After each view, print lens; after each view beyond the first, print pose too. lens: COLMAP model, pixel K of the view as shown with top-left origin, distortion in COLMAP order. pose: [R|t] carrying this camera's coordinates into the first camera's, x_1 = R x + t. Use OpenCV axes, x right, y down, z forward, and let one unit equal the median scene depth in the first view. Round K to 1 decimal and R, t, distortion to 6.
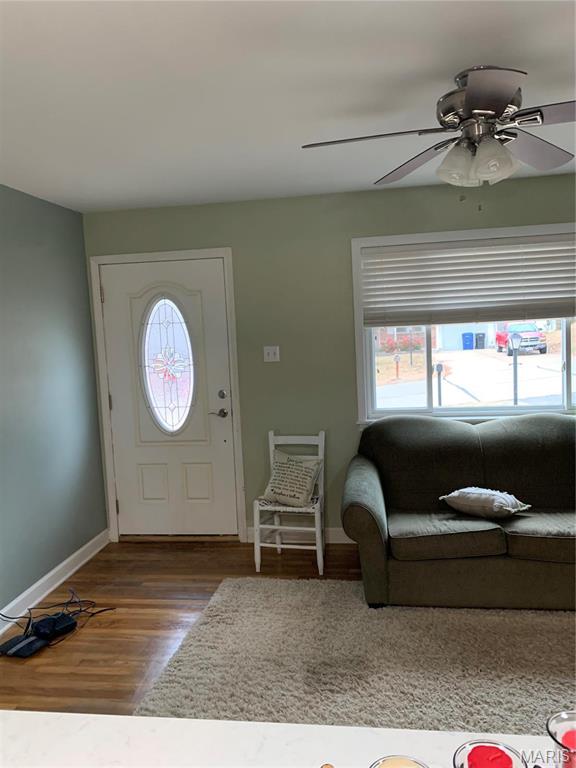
lens RADIAL K [[584.1, 0, 288.0], [0, 584.1, 384.0], [0, 0, 1]] dist [-0.067080, -0.000992]
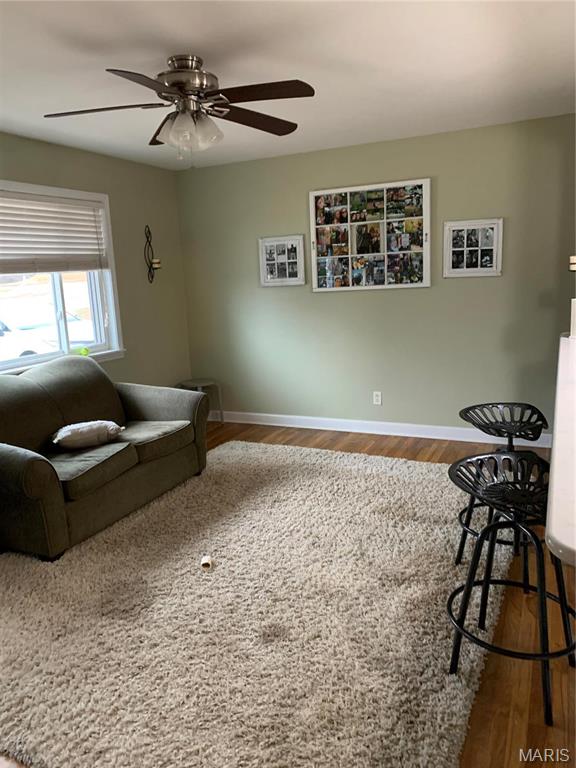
lens RADIAL K [[577.3, 0, 288.0], [0, 577.3, 384.0], [0, 0, 1]] dist [0.011237, -0.001401]
pose [[0.252544, -0.154816, 0.955120, -0.659816], [0.115685, 0.984867, 0.129049, 0.010185], [-0.960645, 0.077902, 0.266632, 0.339232]]
